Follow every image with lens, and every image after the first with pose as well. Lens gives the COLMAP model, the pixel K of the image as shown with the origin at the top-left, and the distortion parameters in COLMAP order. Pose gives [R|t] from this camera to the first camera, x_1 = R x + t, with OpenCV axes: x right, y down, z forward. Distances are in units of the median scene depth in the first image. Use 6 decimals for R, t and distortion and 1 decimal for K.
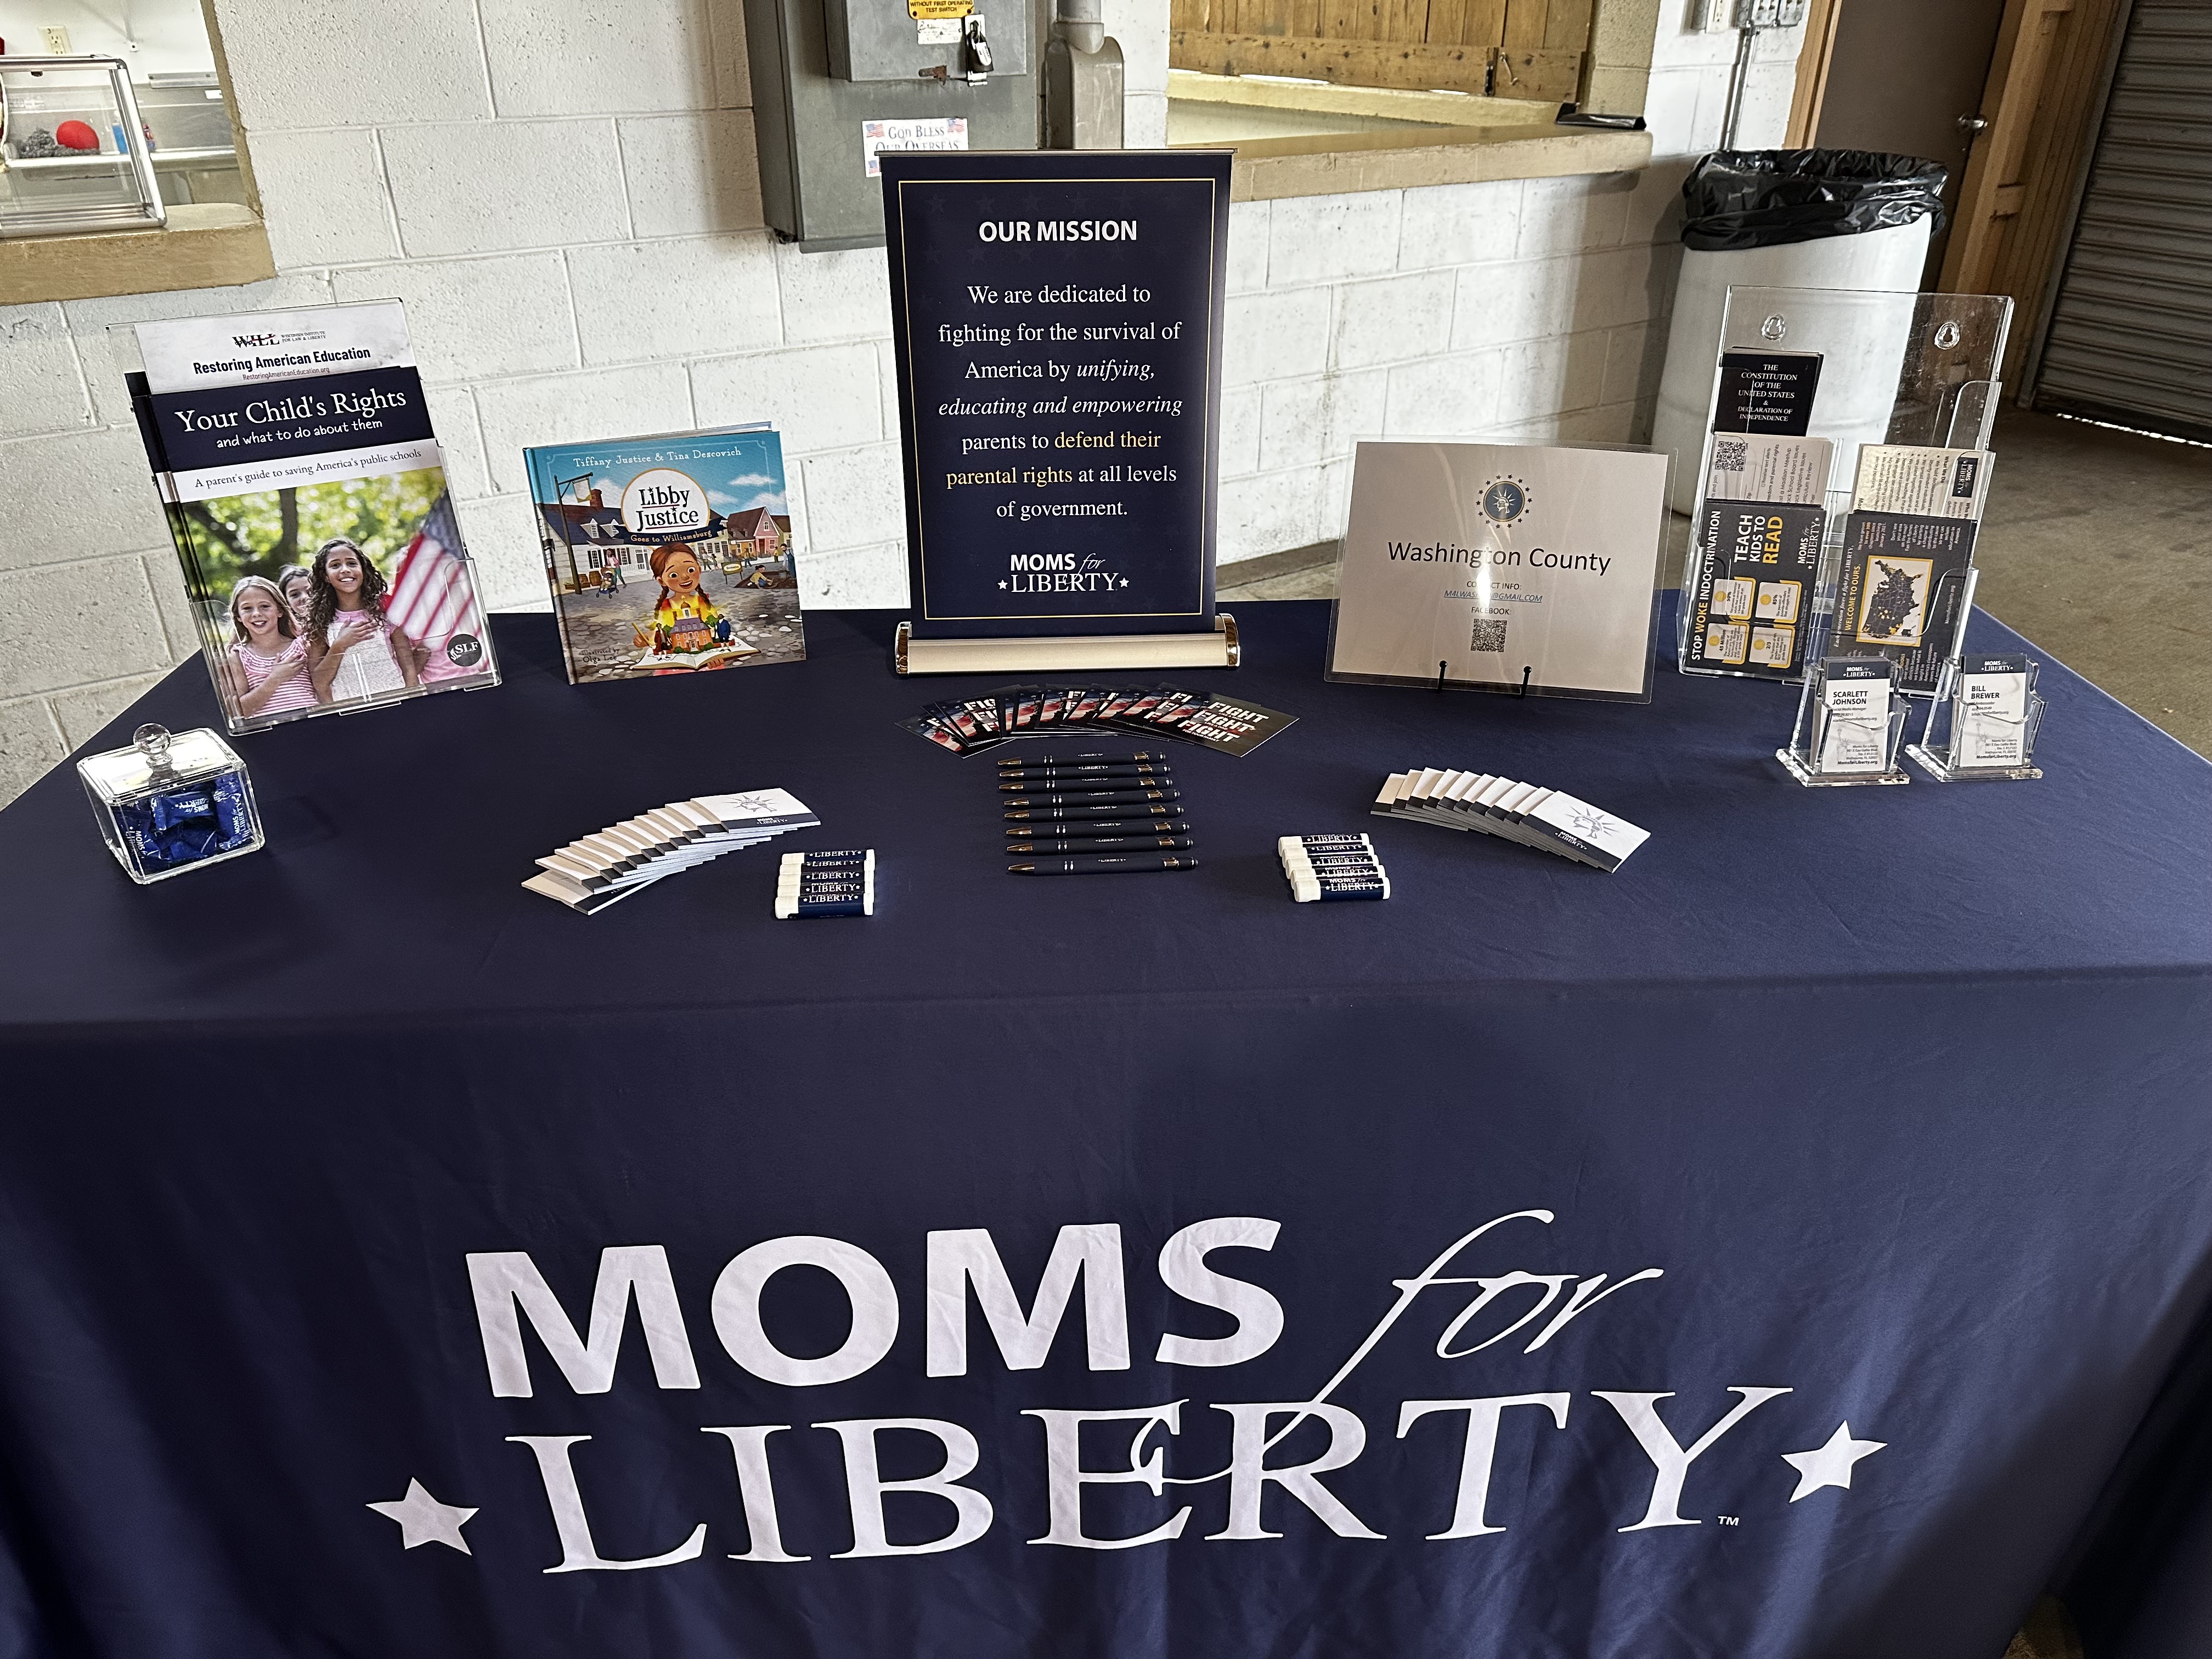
lens RADIAL K [[1553.5, 0, 1094.3], [0, 1553.5, 830.8], [0, 0, 1]] dist [0.037350, -0.045073]
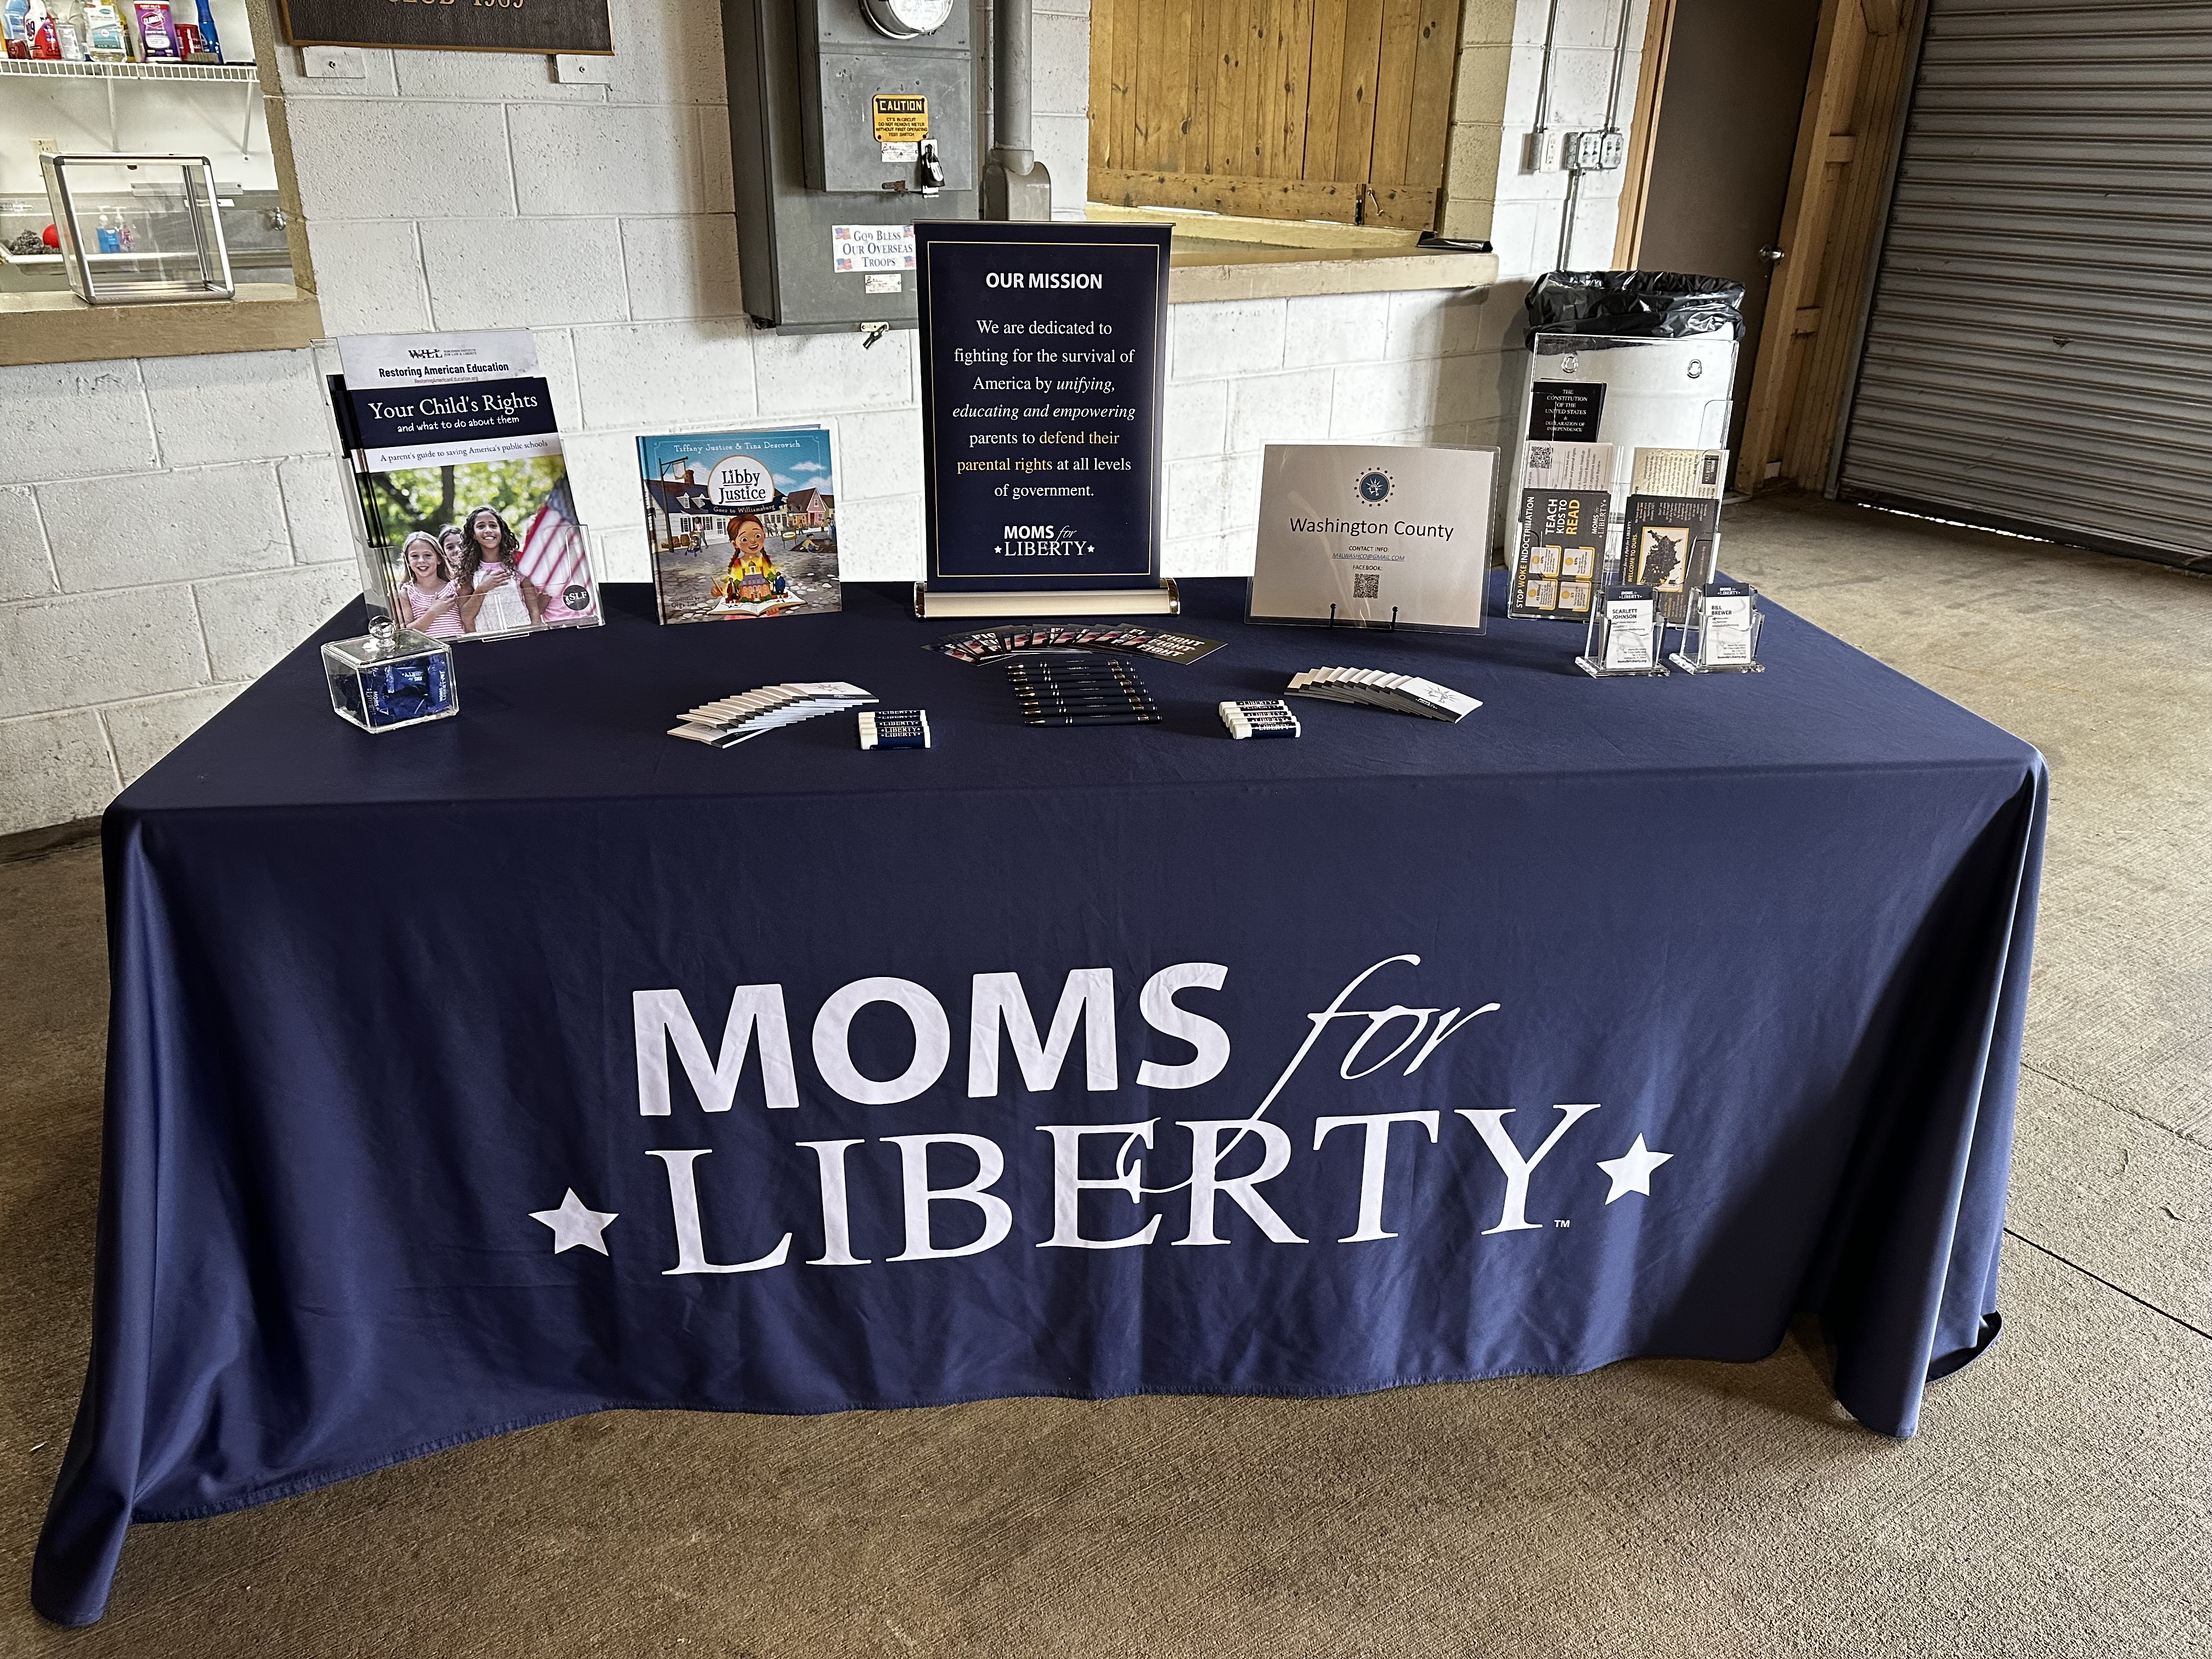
lens RADIAL K [[1553.5, 0, 1090.5], [0, 1553.5, 825.6], [0, 0, 1]] dist [0.037350, -0.045073]
pose [[0.997810, -0.007305, 0.065738, -0.071249], [0.012454, 0.996855, -0.078261, 0.180641], [-0.064959, 0.078908, 0.994763, -0.289240]]
